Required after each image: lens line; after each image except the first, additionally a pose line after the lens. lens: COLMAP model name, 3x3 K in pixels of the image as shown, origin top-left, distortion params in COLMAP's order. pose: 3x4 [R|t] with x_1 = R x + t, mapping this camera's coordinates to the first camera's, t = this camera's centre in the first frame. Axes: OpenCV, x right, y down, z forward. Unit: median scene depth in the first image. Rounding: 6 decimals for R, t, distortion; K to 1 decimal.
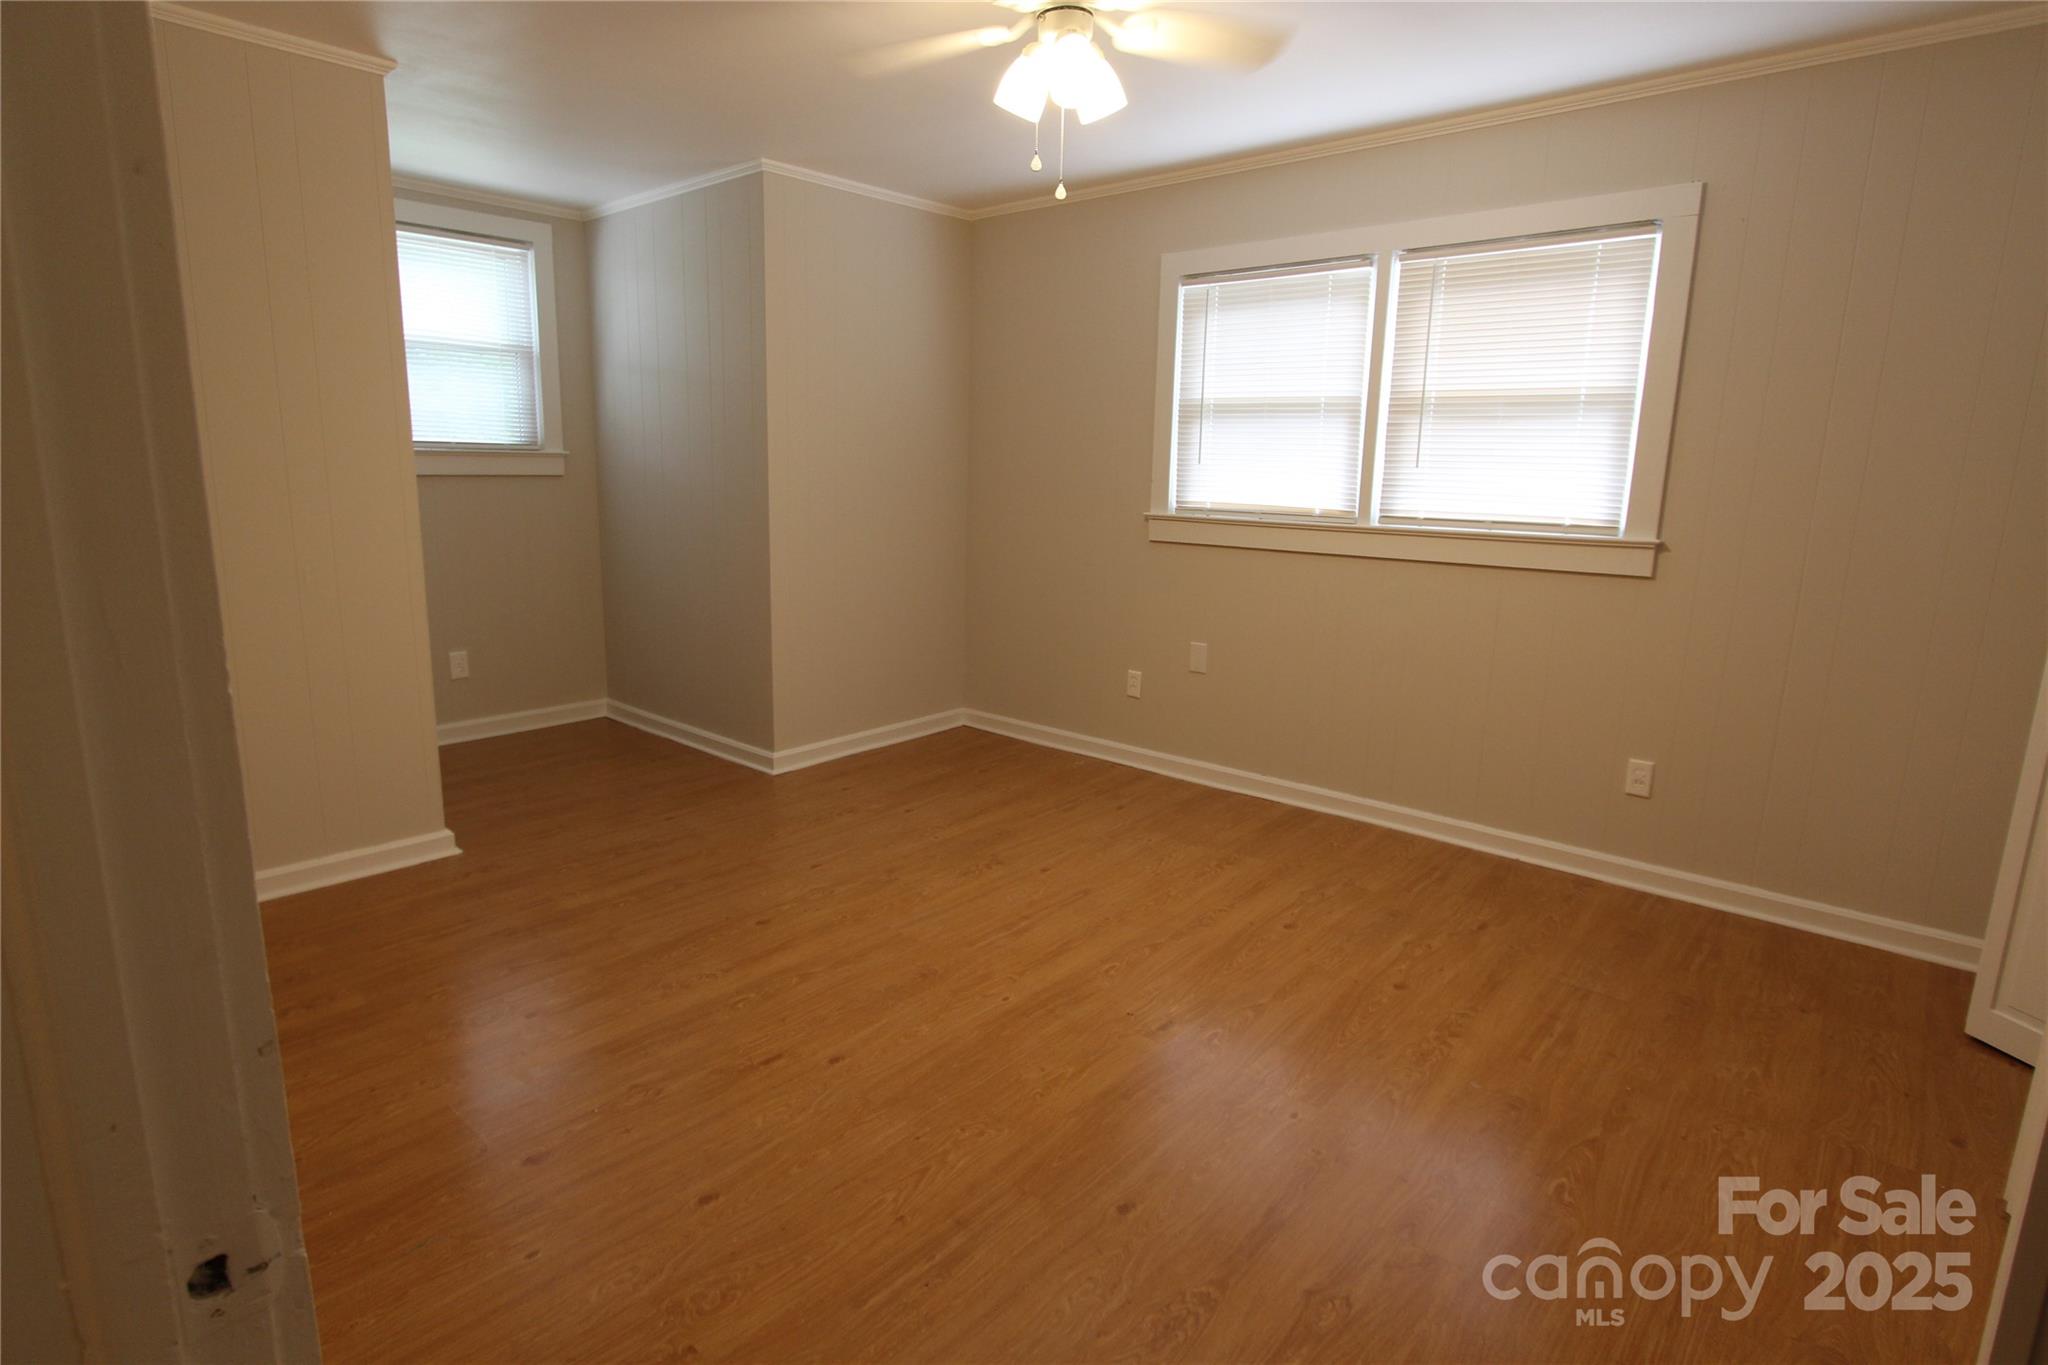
lens RADIAL K [[1125.1, 0, 1015.4], [0, 1125.1, 682.8], [0, 0, 1]] dist [-0.018547, -0.000413]
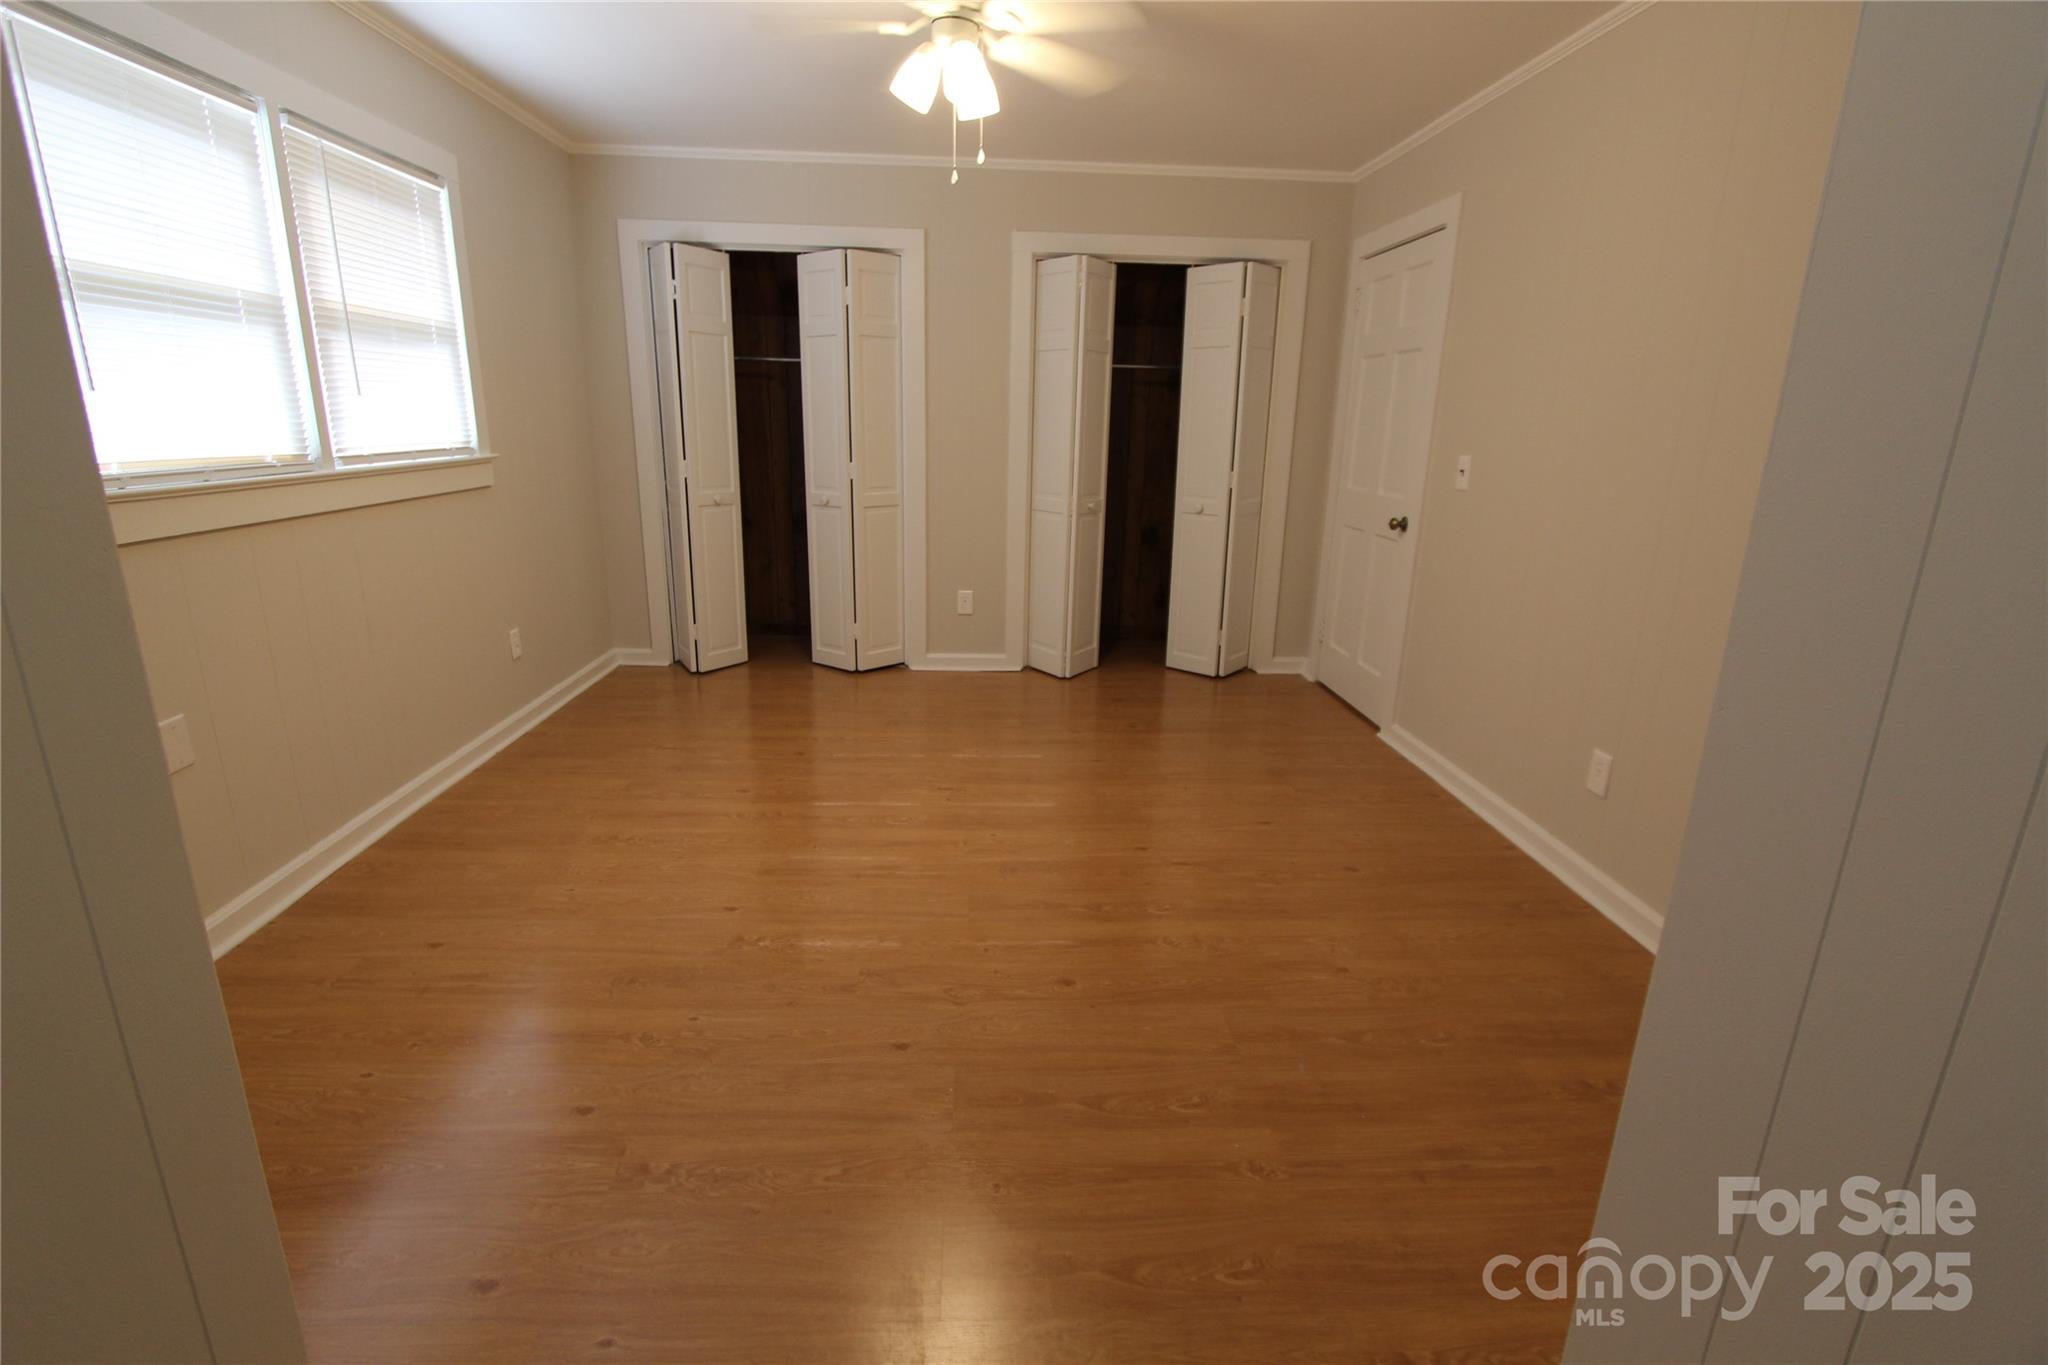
lens RADIAL K [[944.2, 0, 1008.9], [0, 944.2, 679.7], [0, 0, 1]] dist [-0.005860, -0.000500]
pose [[-0.708630, -0.223180, 0.669353, -0.547618], [0.102975, 0.905787, 0.411031, -0.251150], [-0.698025, 0.360196, -0.618886, 1.232907]]
